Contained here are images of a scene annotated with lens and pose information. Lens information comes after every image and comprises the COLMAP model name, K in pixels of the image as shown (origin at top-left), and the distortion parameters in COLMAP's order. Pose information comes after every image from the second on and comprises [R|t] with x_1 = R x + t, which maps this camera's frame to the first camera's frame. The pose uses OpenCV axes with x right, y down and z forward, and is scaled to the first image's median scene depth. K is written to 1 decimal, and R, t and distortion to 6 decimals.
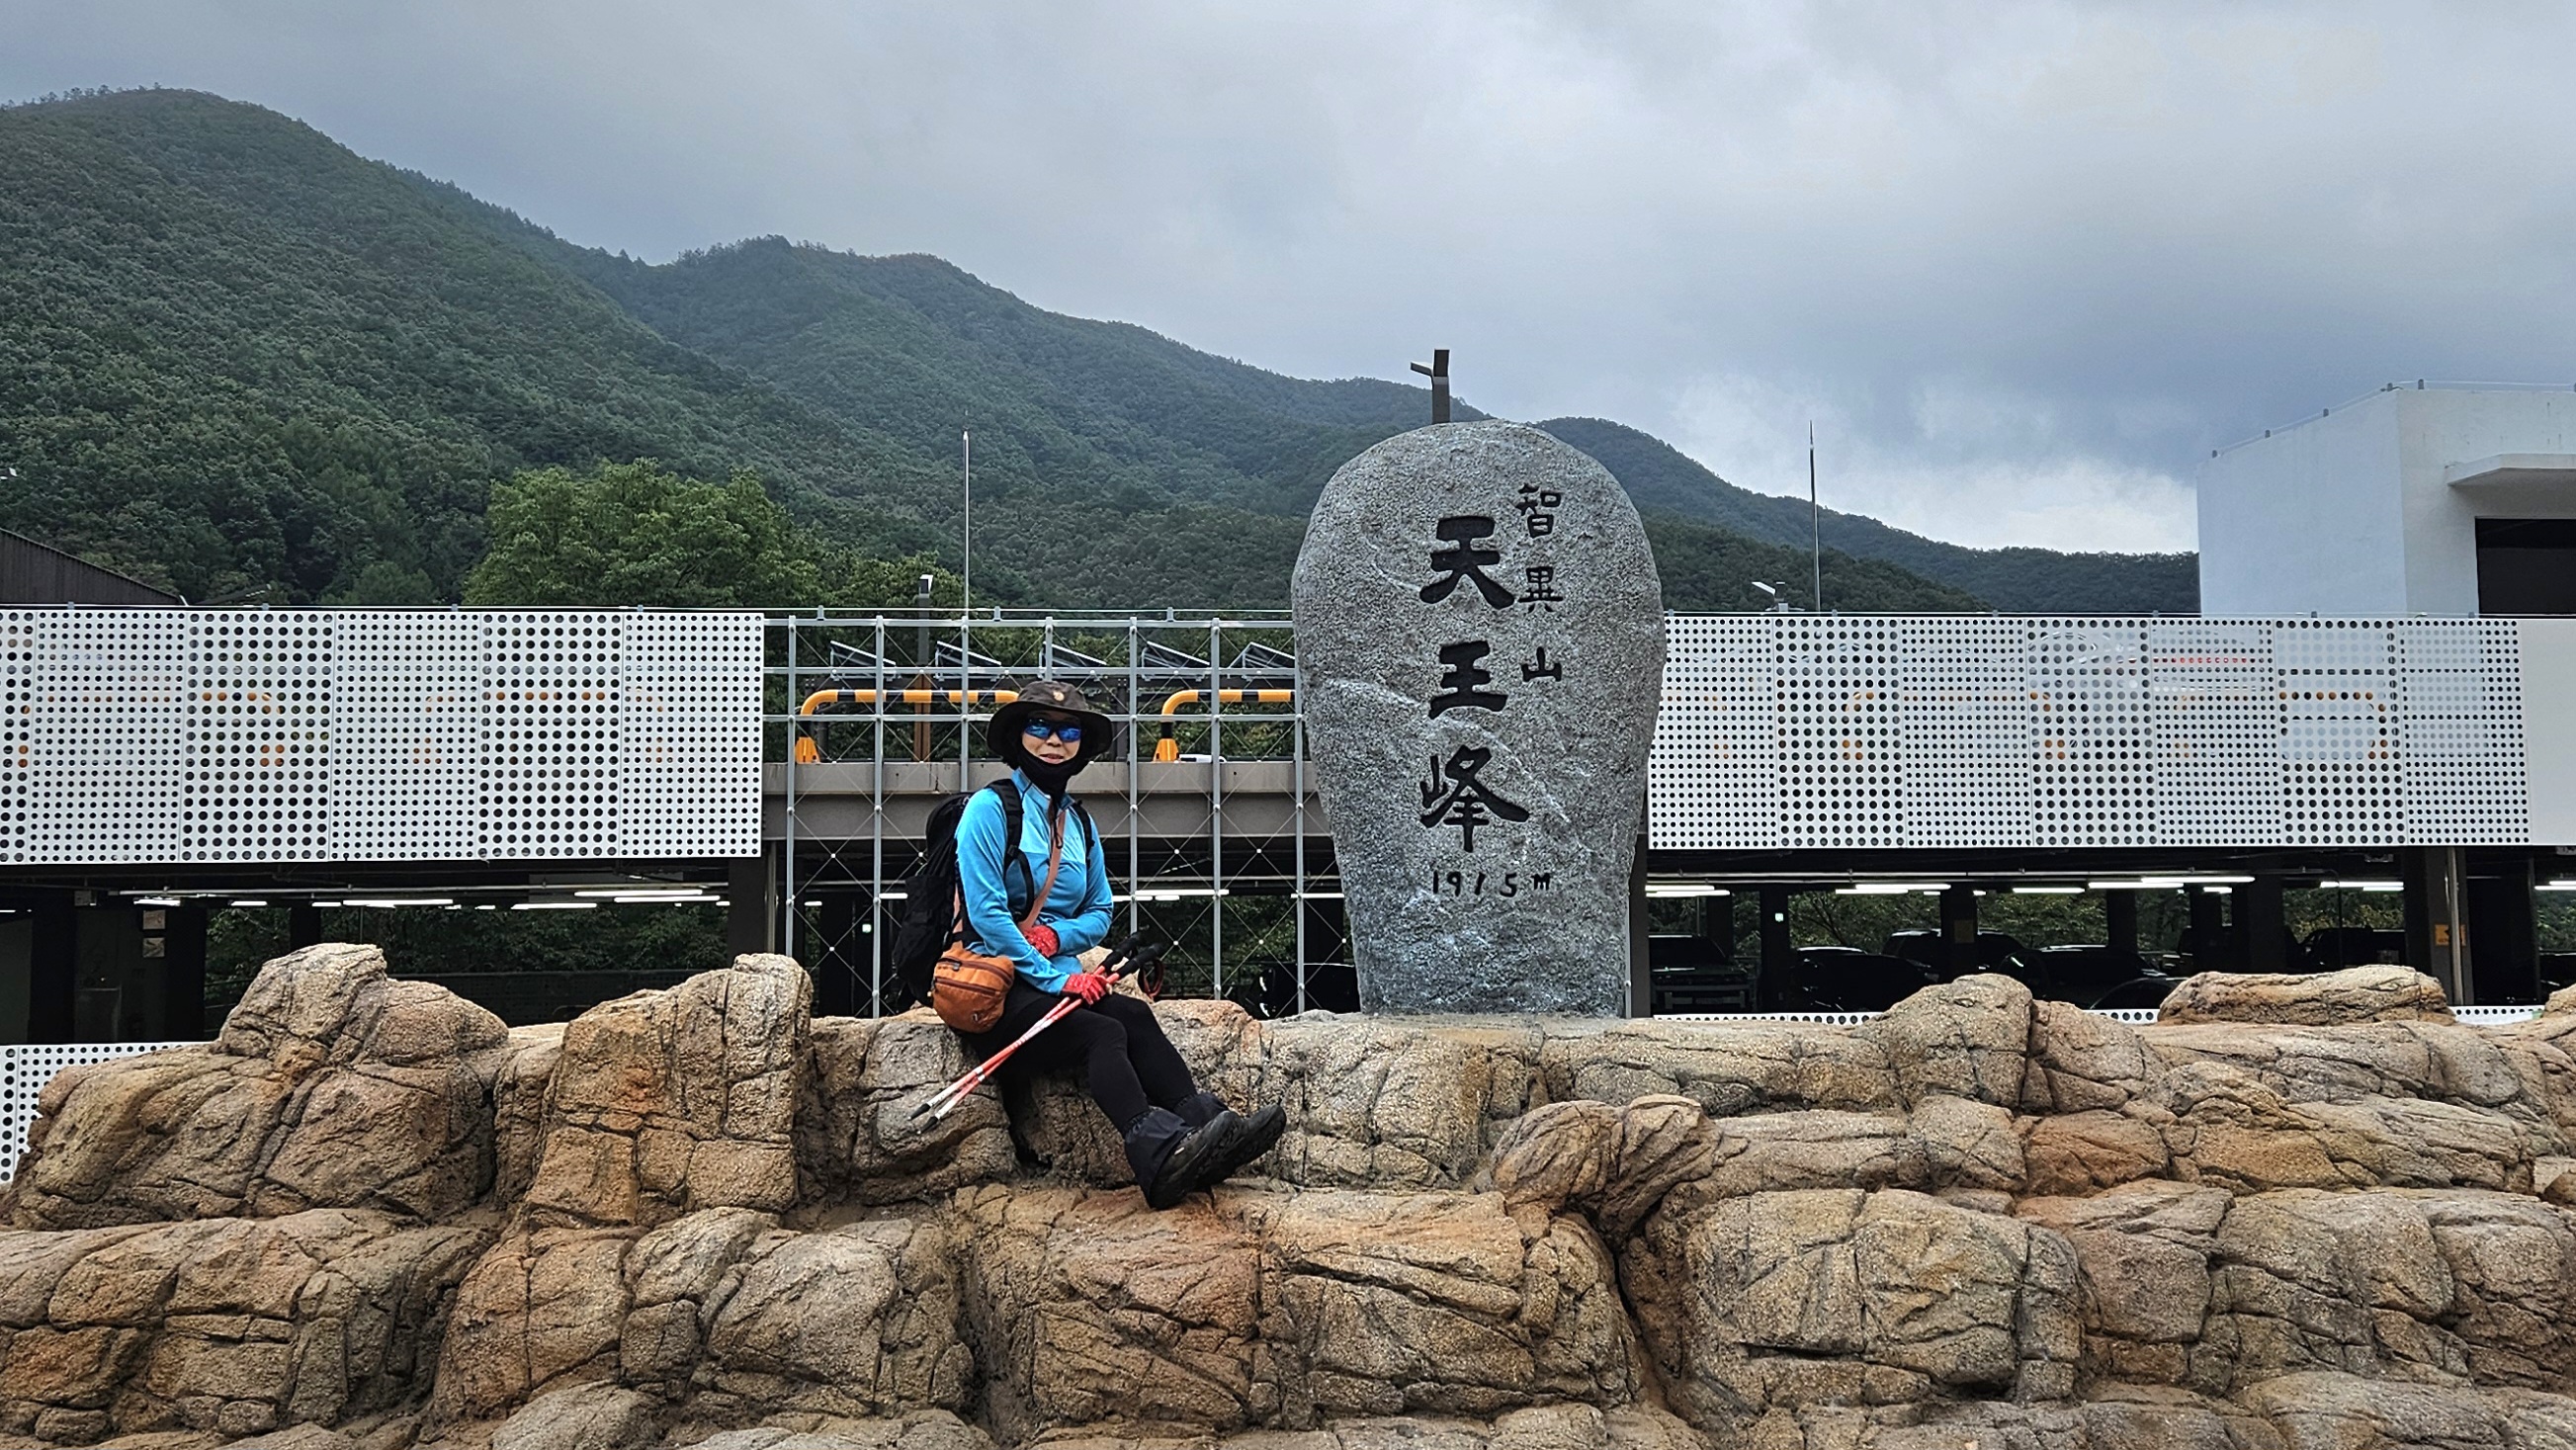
lens RADIAL K [[2858.9, 0, 1307.7], [0, 2858.9, 630.4], [0, 0, 1]] dist [0.078429, 0.000000]
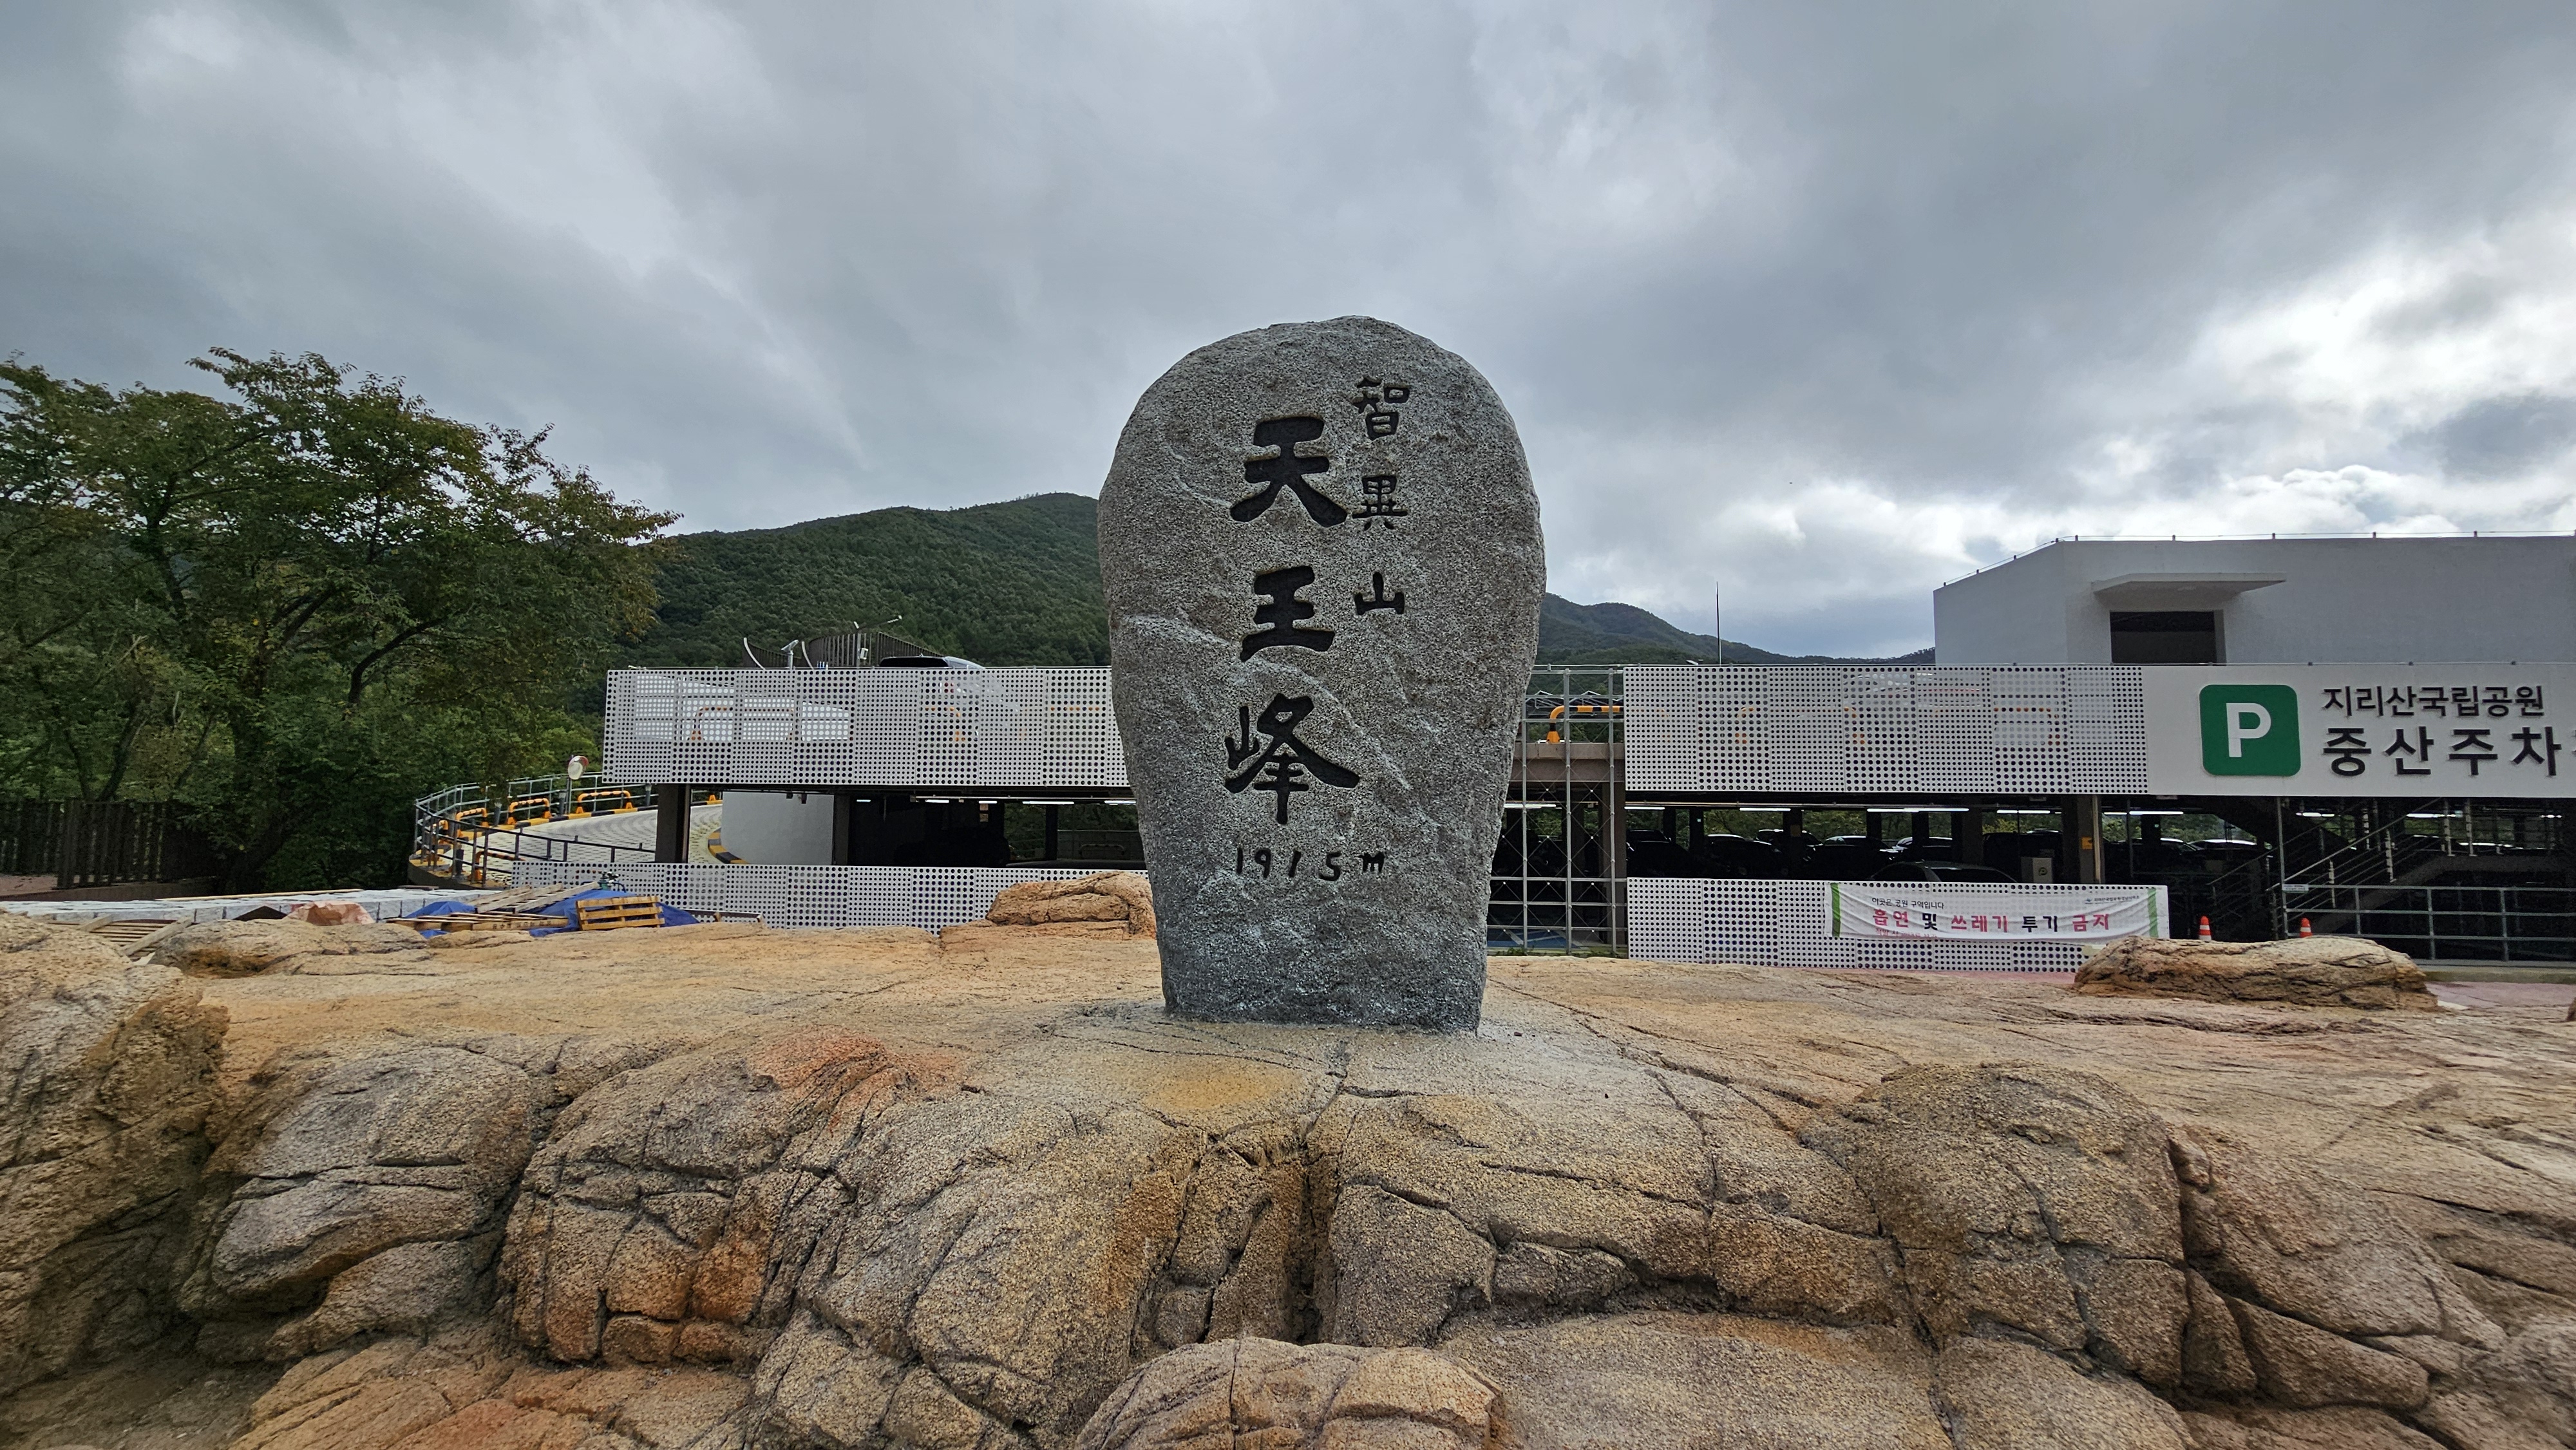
lens RADIAL K [[1009.0, 0, 1295.7], [0, 1009.0, 737.7], [0, 0, 1]] dist [-0.000313, 0.000835]
pose [[0.976212, 0.004949, -0.216763, 0.122265], [0.002516, 0.999414, 0.034147, 0.043294], [0.216805, -0.033880, 0.975627, 0.724449]]
